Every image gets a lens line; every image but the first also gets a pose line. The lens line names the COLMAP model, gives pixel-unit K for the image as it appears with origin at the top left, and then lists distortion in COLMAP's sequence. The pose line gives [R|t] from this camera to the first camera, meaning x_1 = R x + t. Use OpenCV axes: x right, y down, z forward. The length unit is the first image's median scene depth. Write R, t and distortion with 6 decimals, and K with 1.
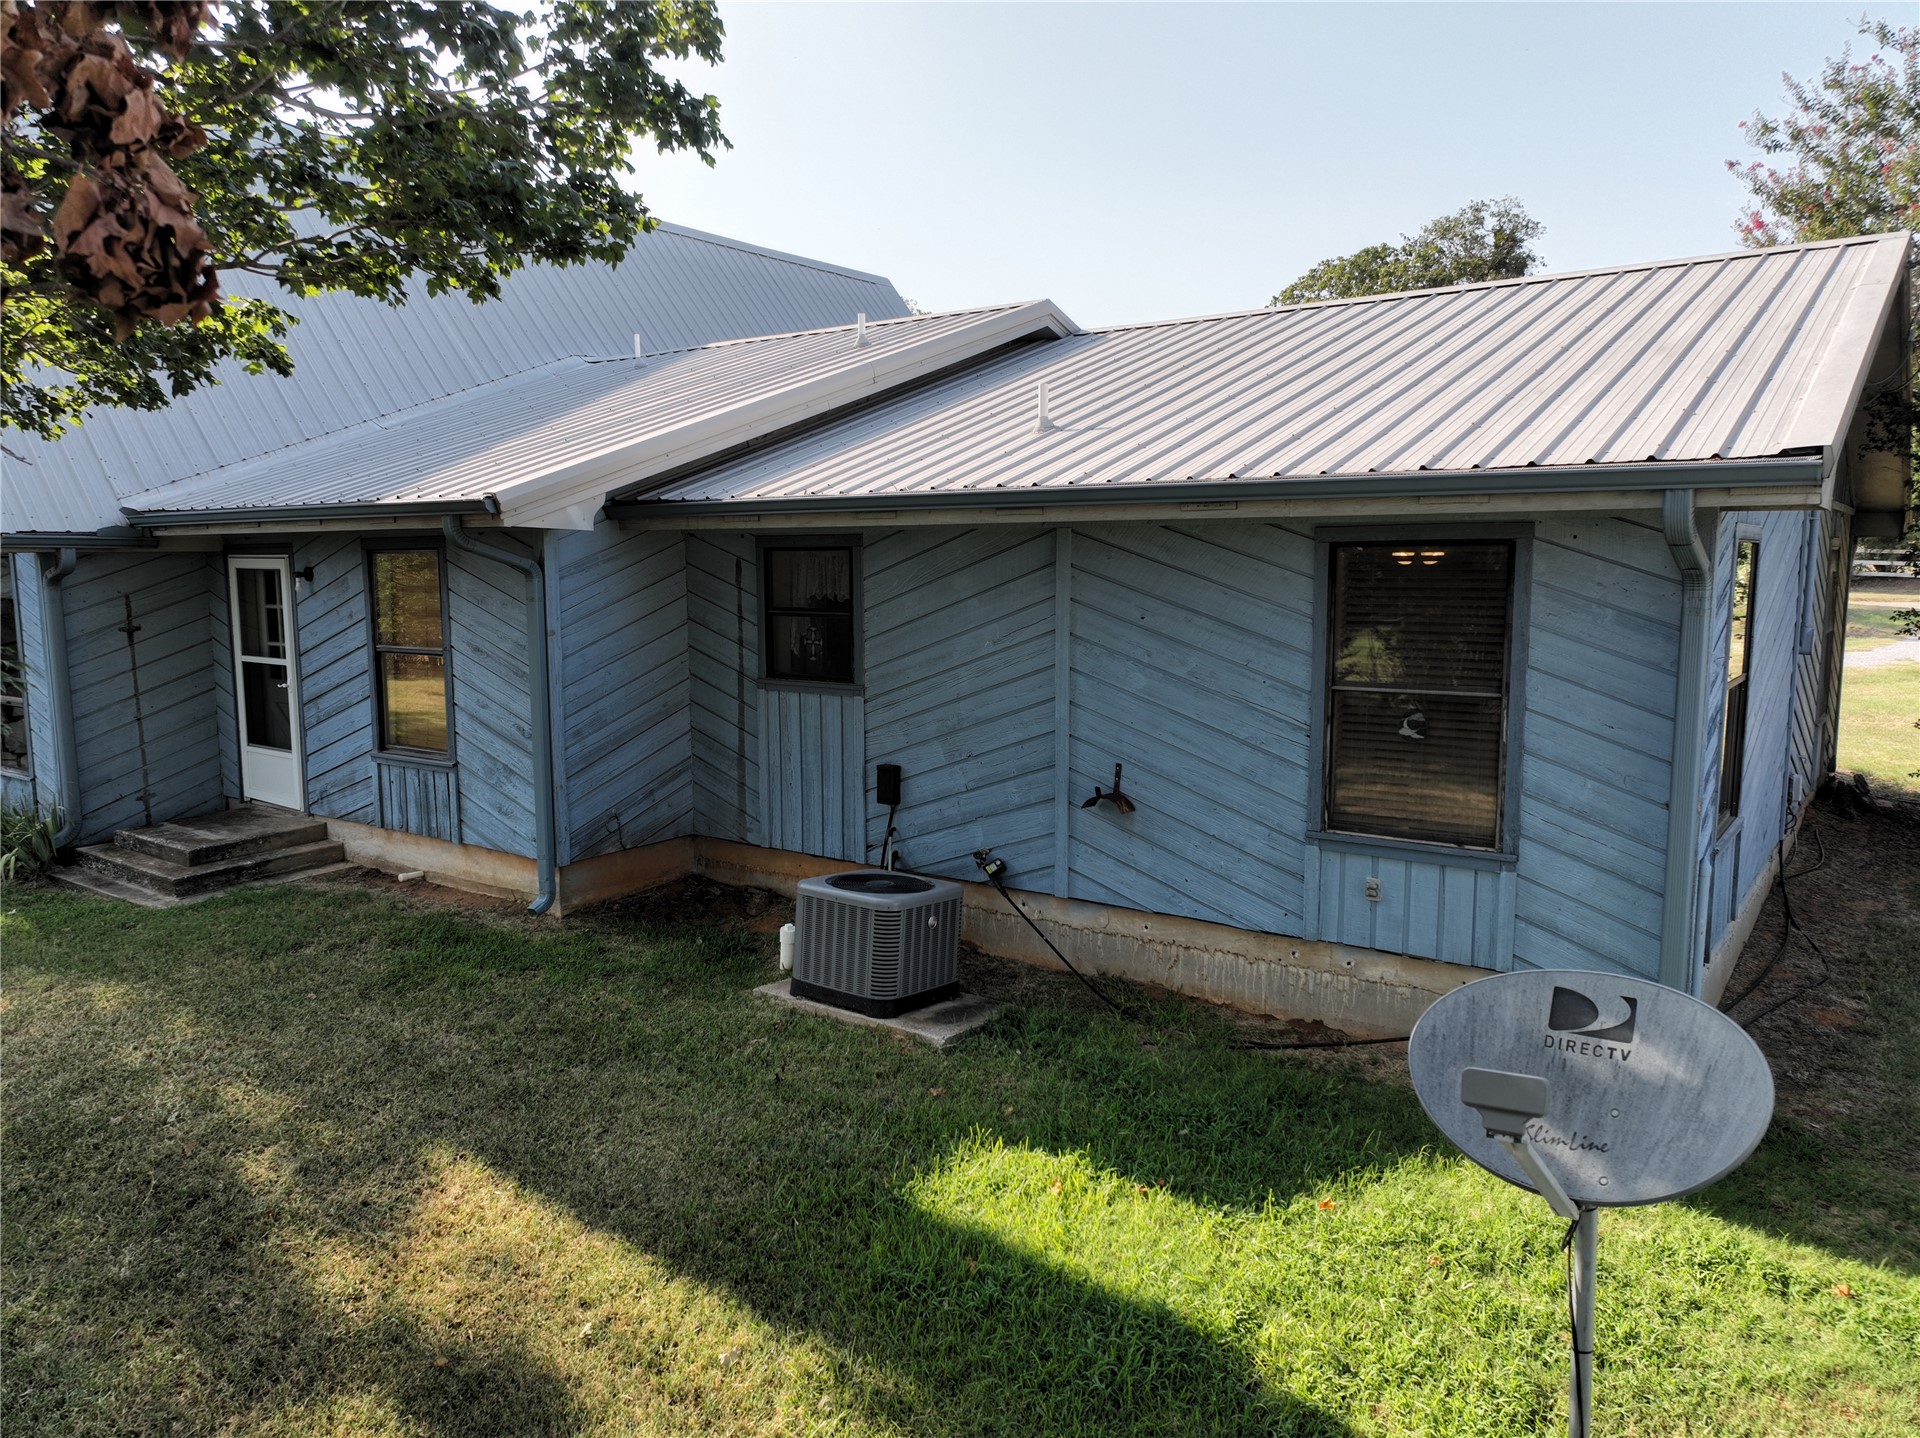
lens RADIAL K [[1352.6, 0, 961.4], [0, 1352.6, 725.5], [0, 0, 1]] dist [-0.000033, 0.021946]
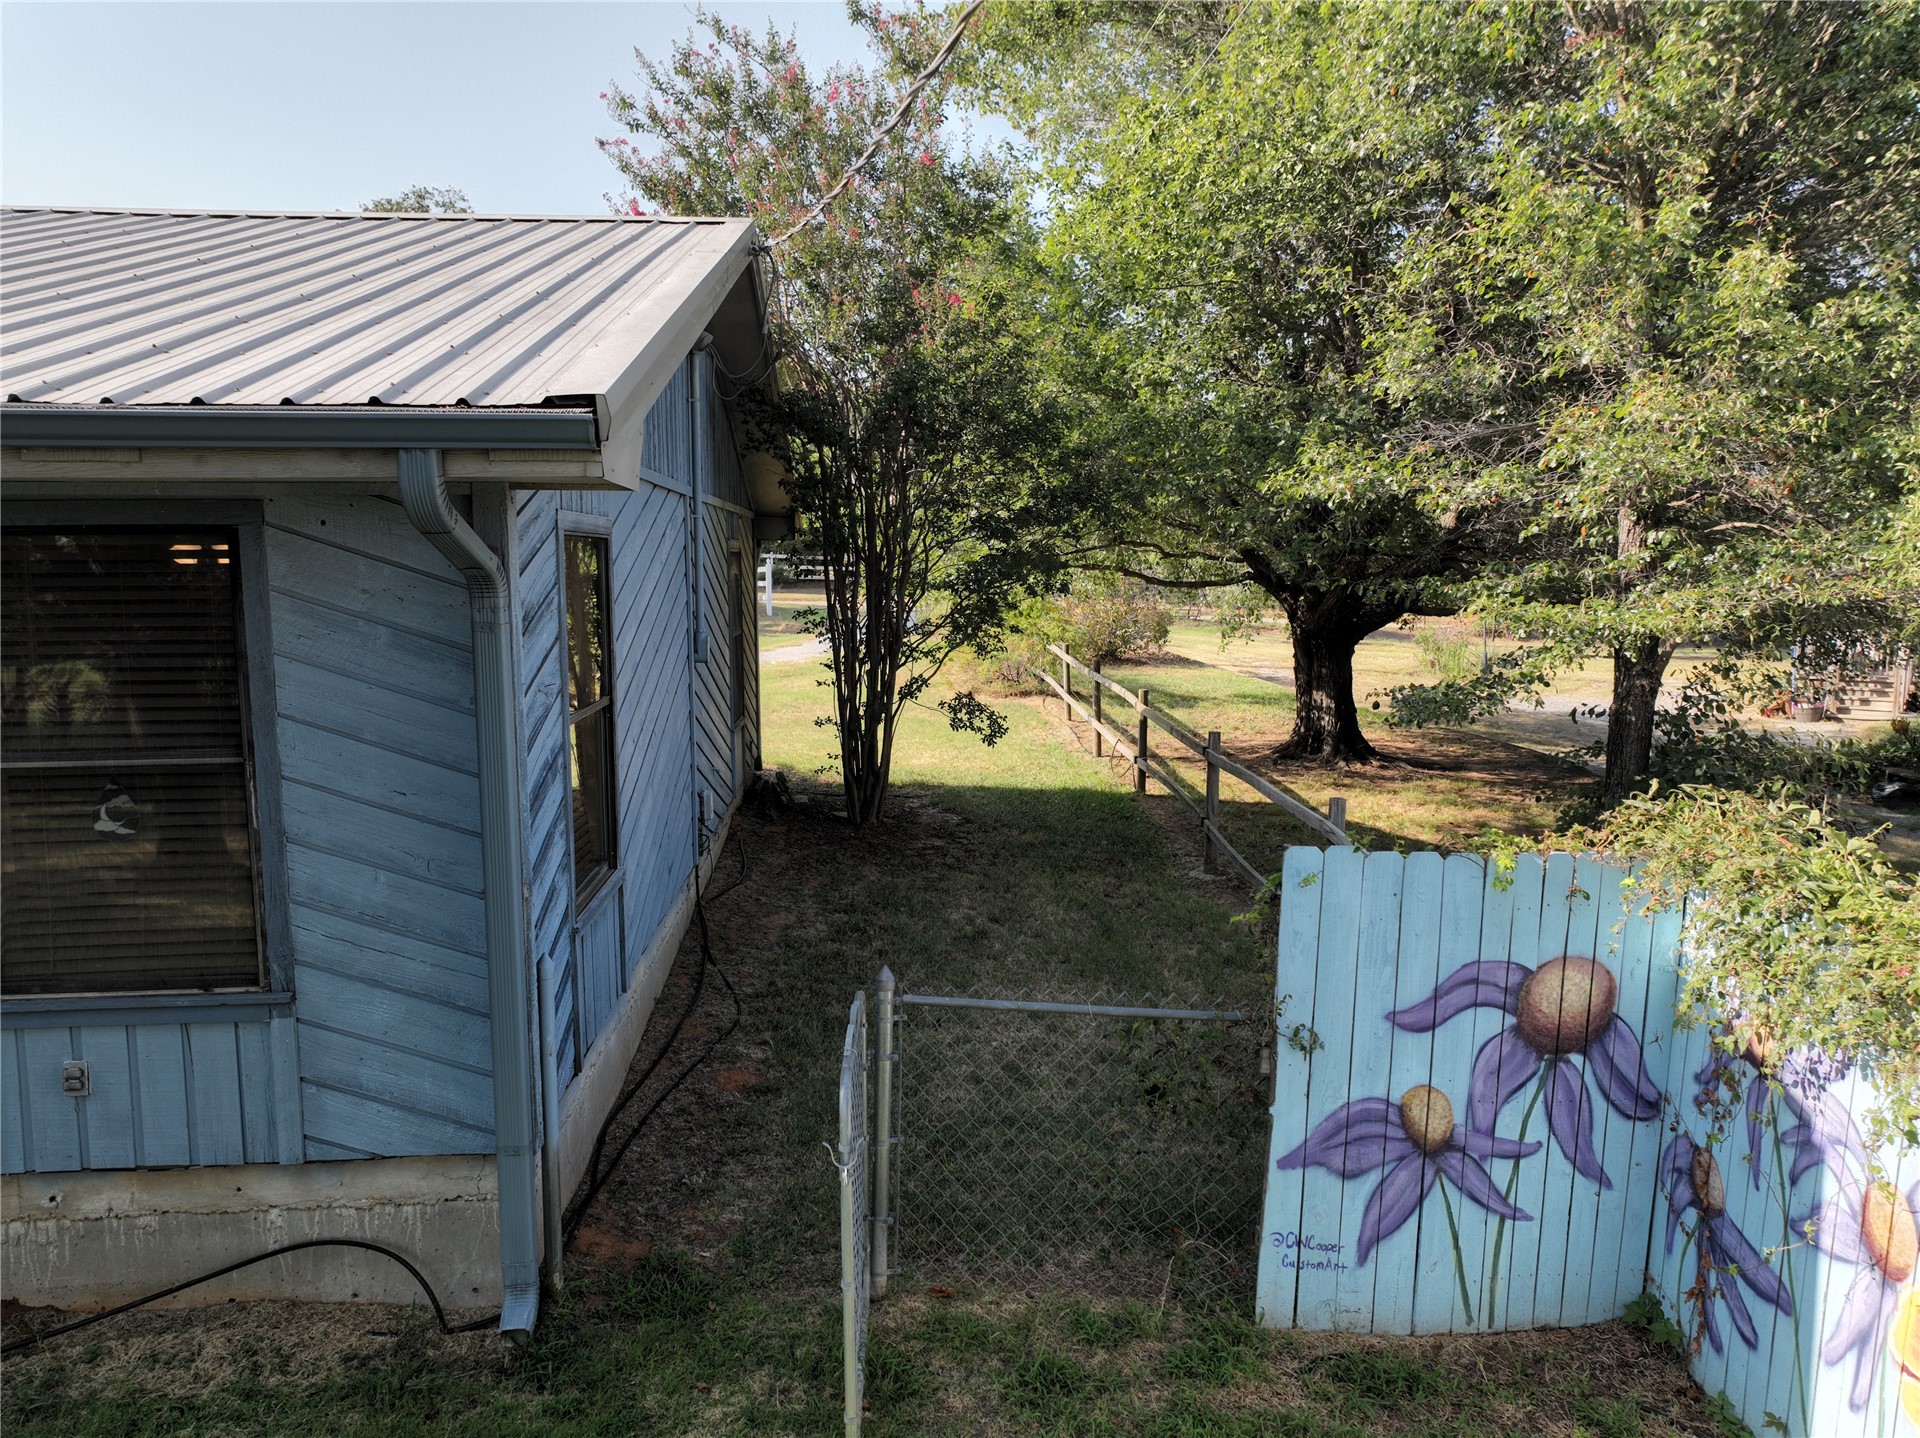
lens RADIAL K [[1352.6, 0, 961.4], [0, 1352.6, 725.5], [0, 0, 1]] dist [-0.000033, 0.021946]
pose [[0.766958, -0.079090, 0.636805, 0.215524], [0.082217, 0.996308, 0.024719, -0.023121], [-0.636409, 0.033398, 0.770629, 0.227189]]
